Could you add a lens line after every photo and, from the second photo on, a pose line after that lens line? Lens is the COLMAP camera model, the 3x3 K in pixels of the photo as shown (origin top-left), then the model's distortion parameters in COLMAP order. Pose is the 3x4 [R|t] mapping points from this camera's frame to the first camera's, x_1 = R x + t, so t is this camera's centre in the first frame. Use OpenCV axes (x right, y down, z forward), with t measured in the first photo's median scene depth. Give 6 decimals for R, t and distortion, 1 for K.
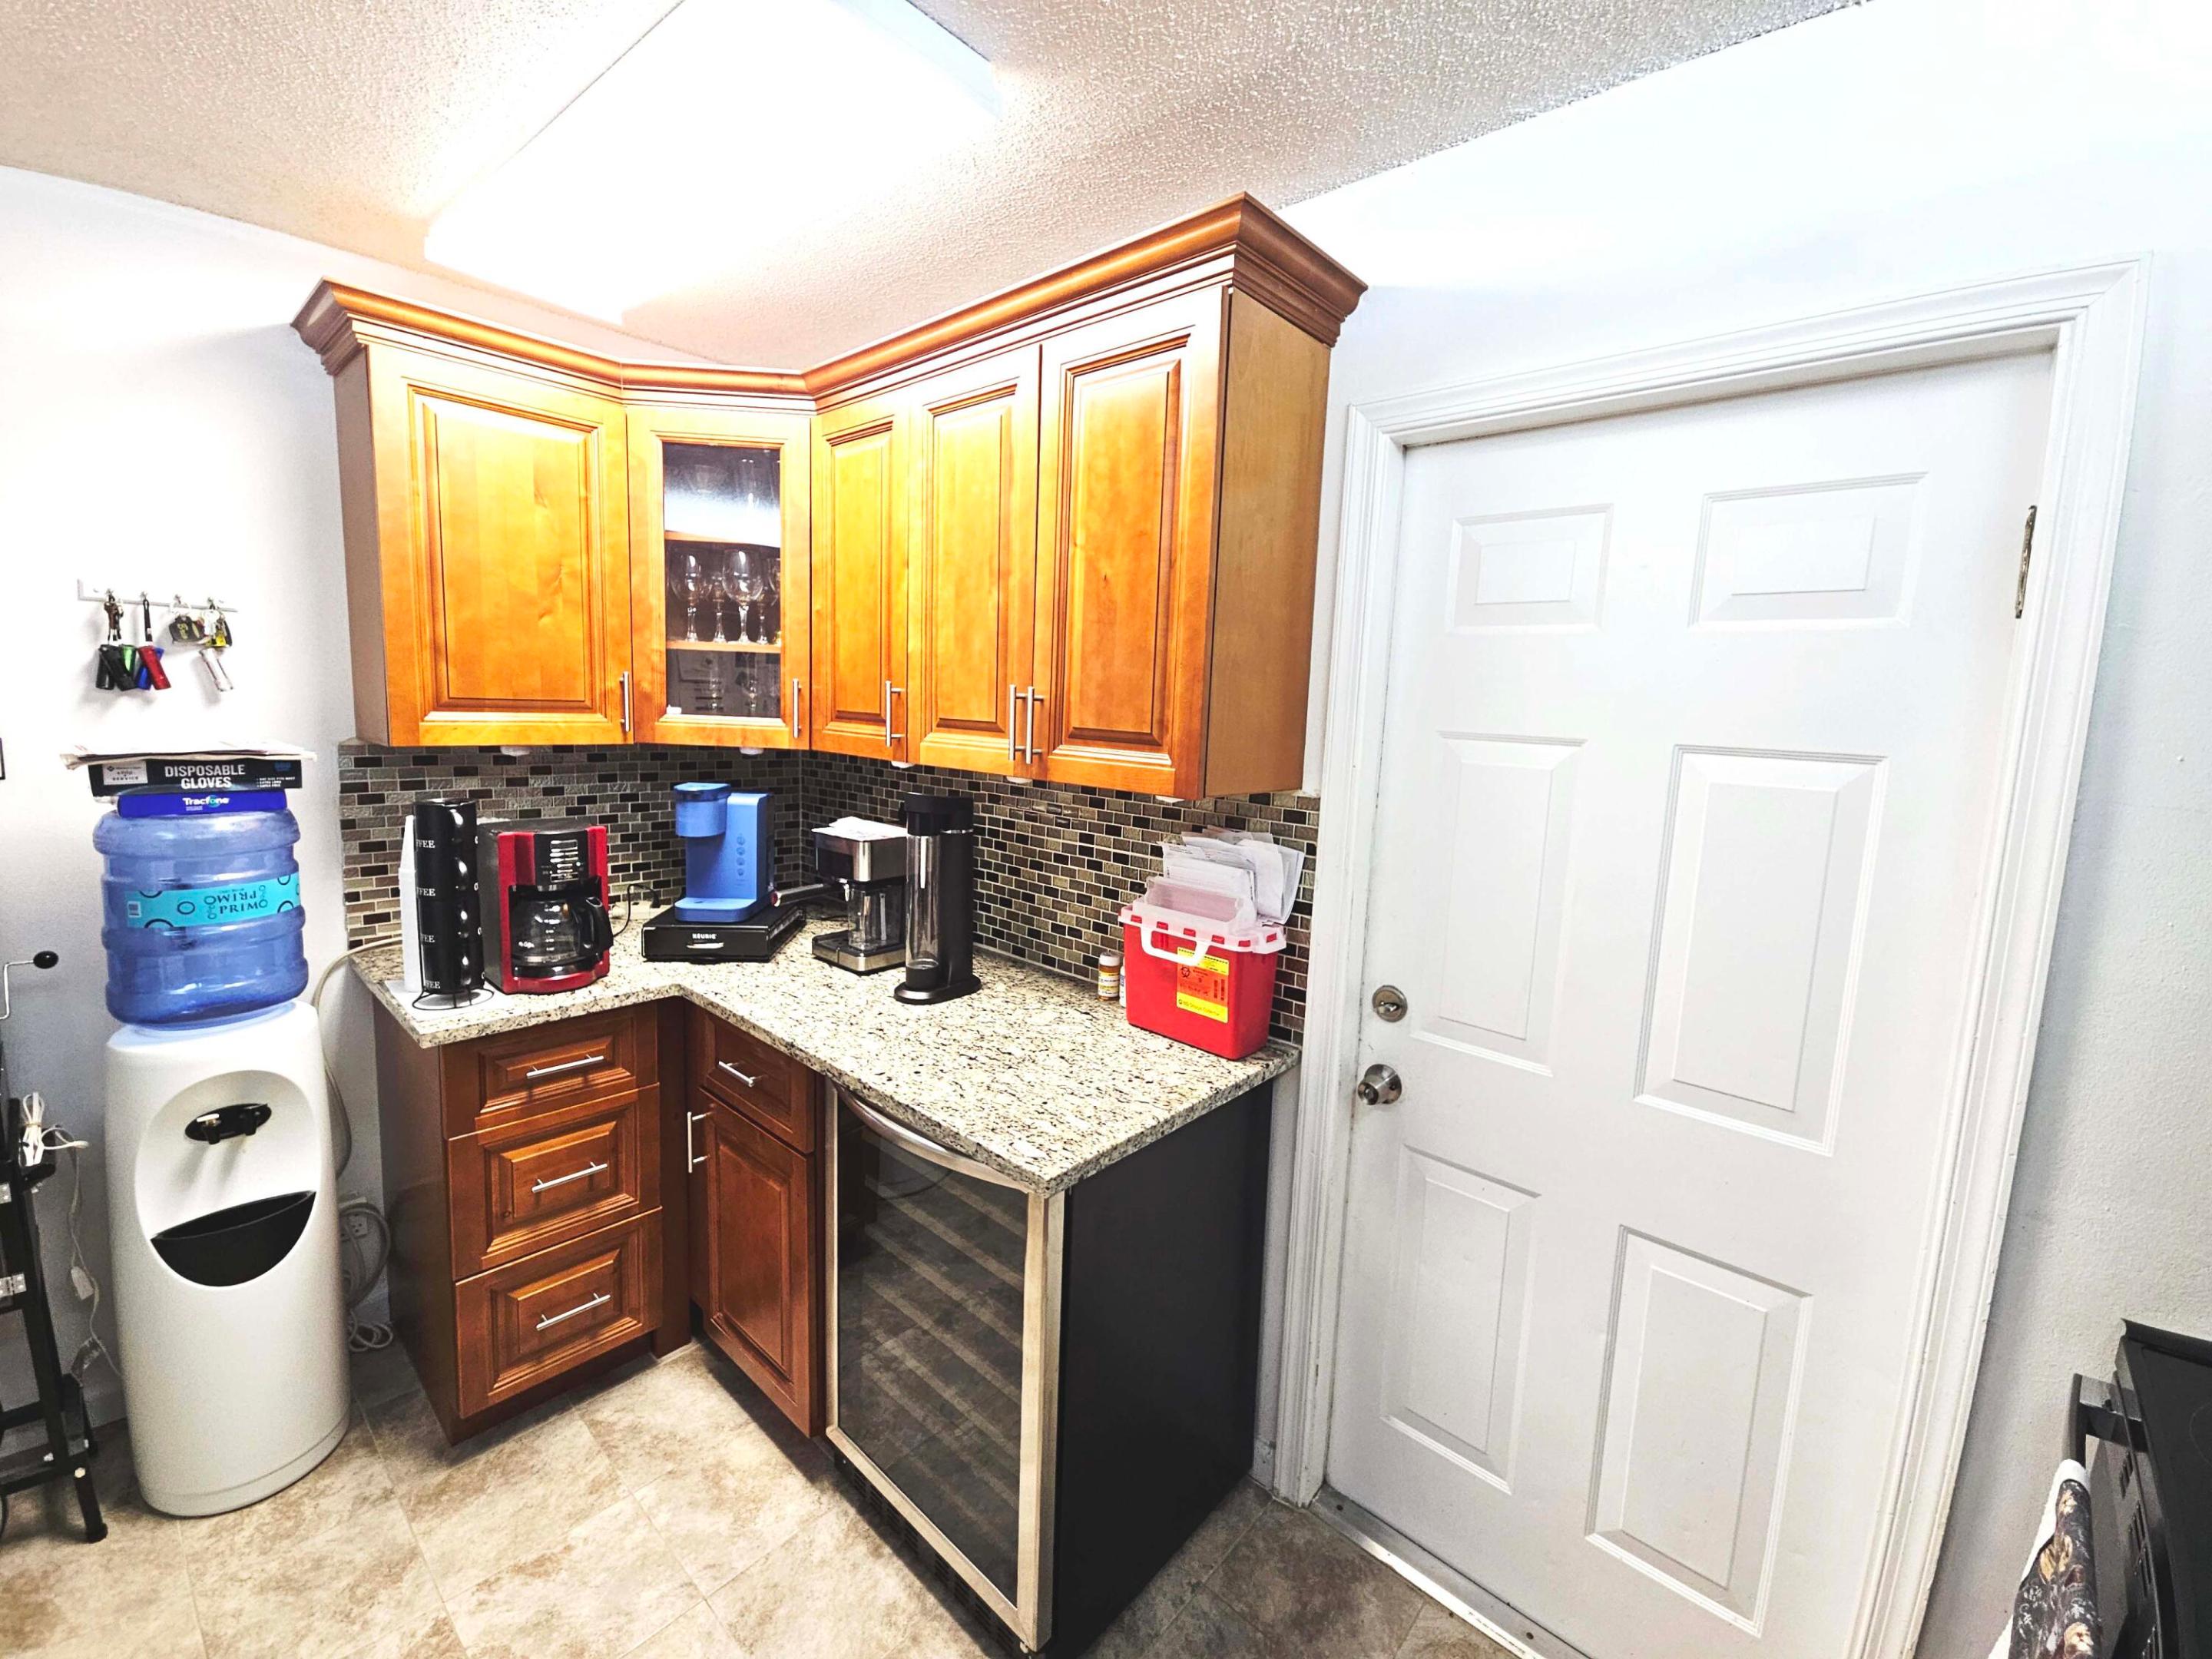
lens RADIAL K [[904.7, 0, 1090.9], [0, 904.7, 809.7], [0, 0, 1]] dist [0.004091, -0.002697]
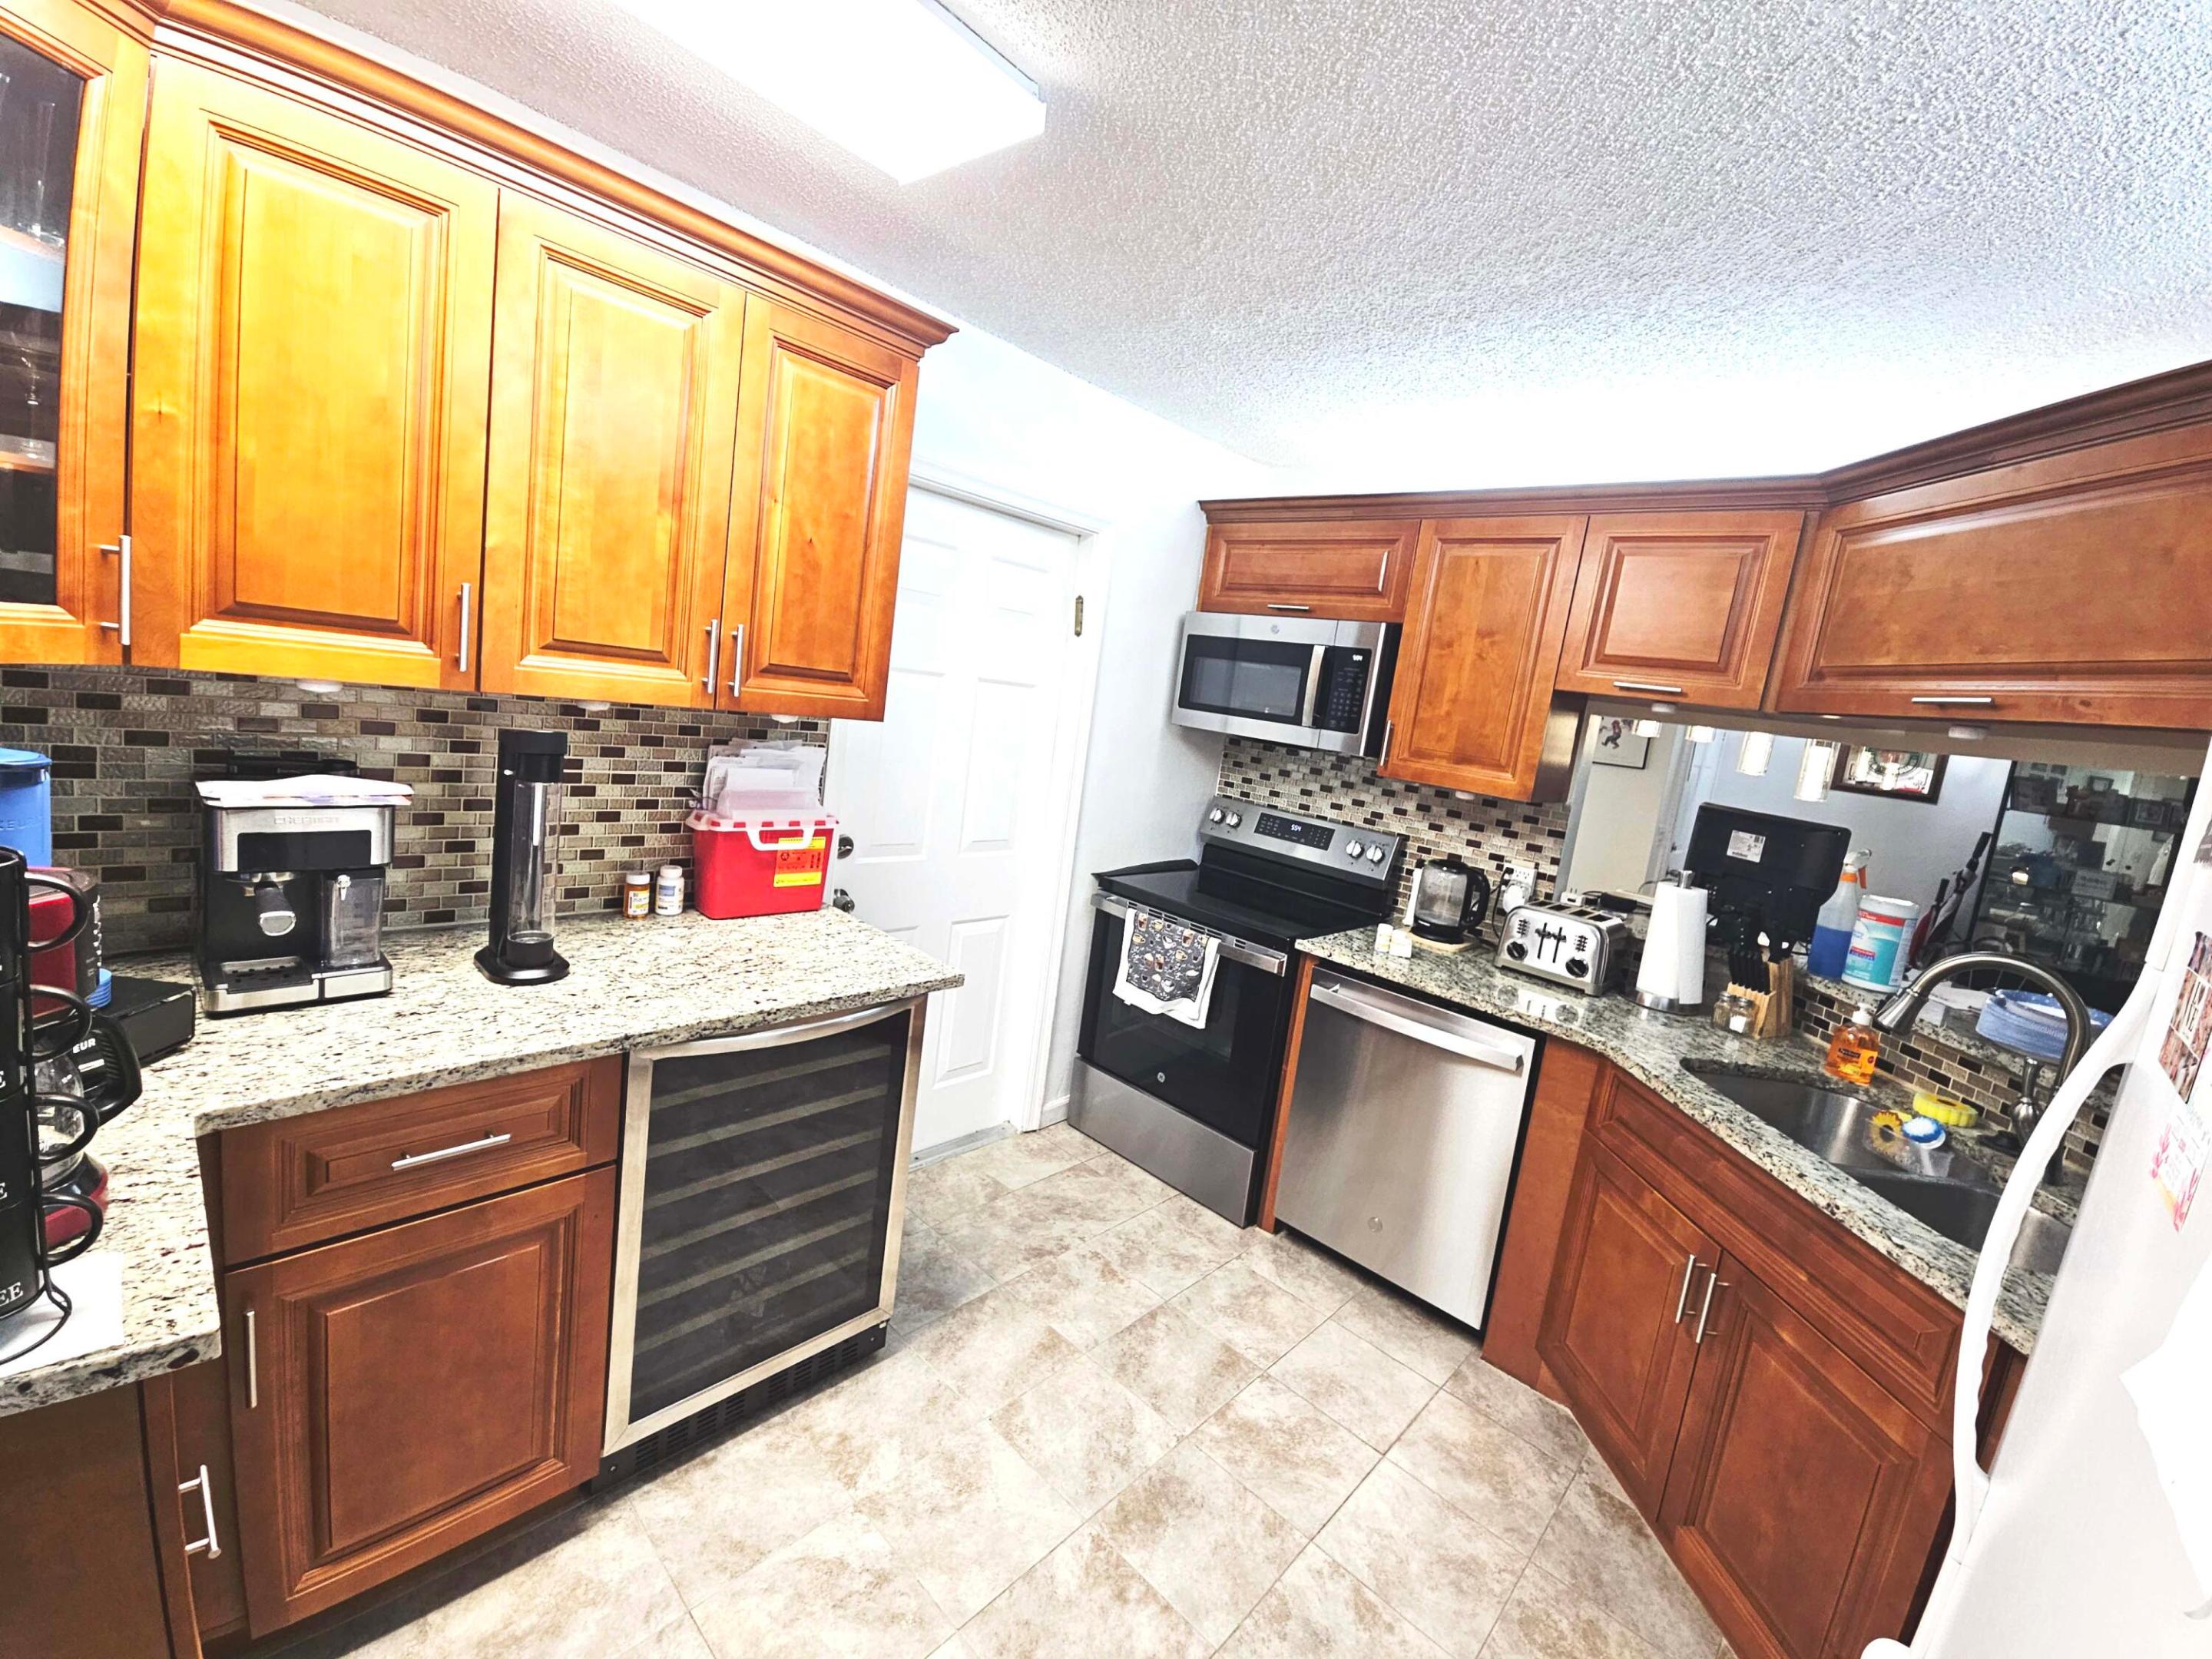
lens RADIAL K [[904.7, 0, 1098.0], [0, 904.7, 818.5], [0, 0, 1]] dist [0.004091, -0.002697]
pose [[0.034207, -0.176691, 0.983672, -1.101623], [-0.005031, 0.984205, 0.176962, -0.097099], [-0.999402, -0.011002, 0.032778, 0.517092]]
